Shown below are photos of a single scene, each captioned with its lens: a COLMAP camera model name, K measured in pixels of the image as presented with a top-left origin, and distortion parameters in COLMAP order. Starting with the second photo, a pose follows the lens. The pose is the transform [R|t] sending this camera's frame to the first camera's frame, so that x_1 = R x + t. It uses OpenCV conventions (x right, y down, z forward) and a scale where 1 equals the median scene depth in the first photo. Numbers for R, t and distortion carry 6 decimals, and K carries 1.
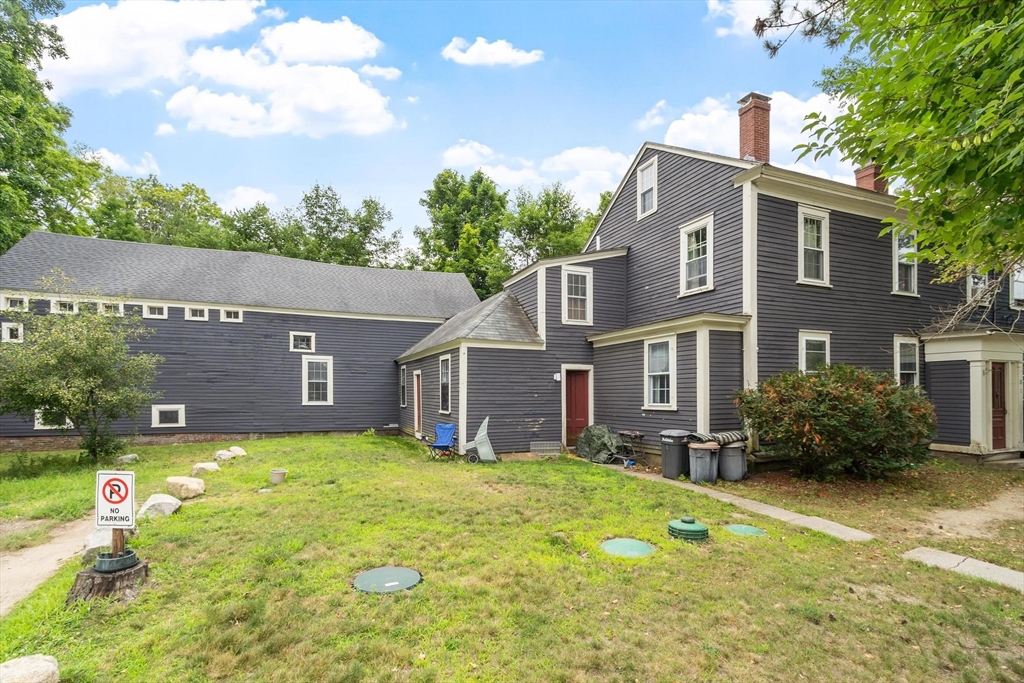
lens RADIAL K [[470.8, 0, 512.2], [0, 470.8, 384.4], [0, 0, 1]] dist [0.000999, 0.000533]
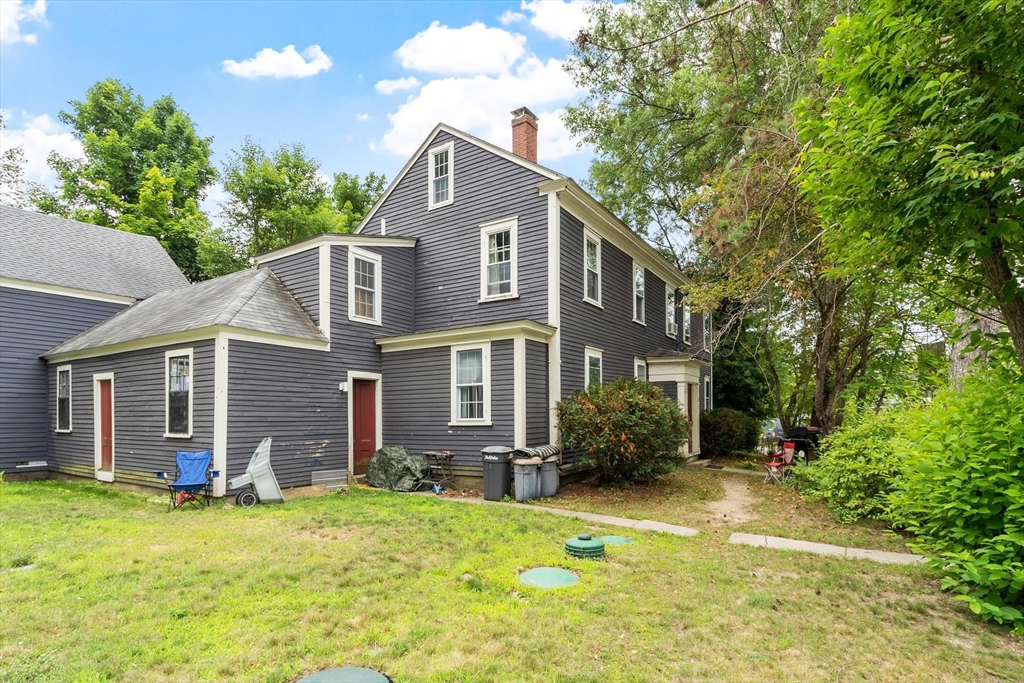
lens RADIAL K [[531.1, 0, 509.7], [0, 531.1, 402.3], [0, 0, 1]] dist [-0.001260, -0.000016]
pose [[0.828047, 0.006147, 0.560624, -0.183244], [-0.000539, 0.999948, -0.010167, 0.020193], [-0.560658, 0.008117, 0.828008, 0.124211]]
